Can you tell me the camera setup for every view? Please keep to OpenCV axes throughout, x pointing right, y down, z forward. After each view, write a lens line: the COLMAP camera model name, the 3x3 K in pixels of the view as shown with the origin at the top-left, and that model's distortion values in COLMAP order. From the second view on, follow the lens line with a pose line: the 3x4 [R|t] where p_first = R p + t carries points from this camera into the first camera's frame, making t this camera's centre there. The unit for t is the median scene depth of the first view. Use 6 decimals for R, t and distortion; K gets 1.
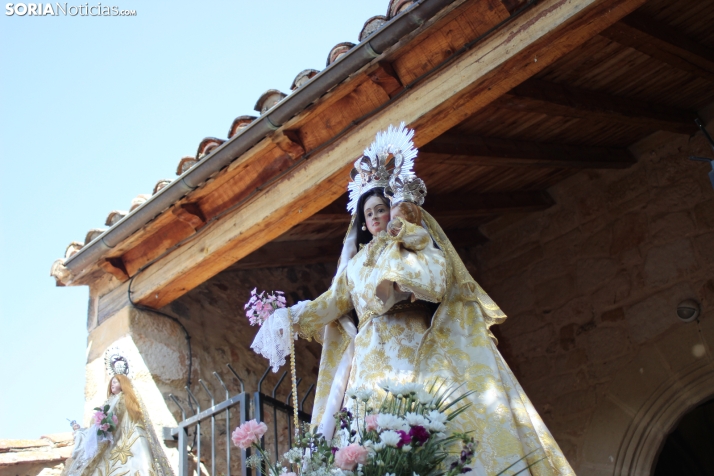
lens RADIAL K [[884.3, 0, 356.3], [0, 884.3, 252.6], [0, 0, 1]] dist [-0.141980, 0.031925]
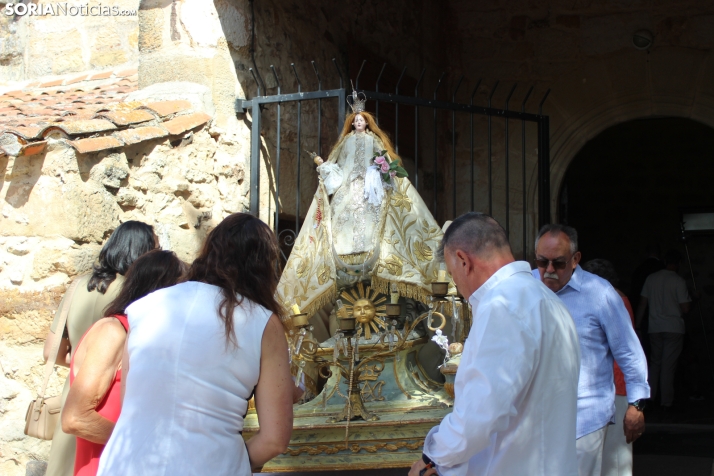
lens RADIAL K [[884.3, 0, 356.3], [0, 884.3, 252.6], [0, 0, 1]] dist [-0.141980, 0.031925]
pose [[0.939204, 0.107238, 0.326183, -0.289767], [-0.247719, 0.869448, 0.427430, -0.077661], [-0.237762, -0.482245, 0.843154, 0.034791]]
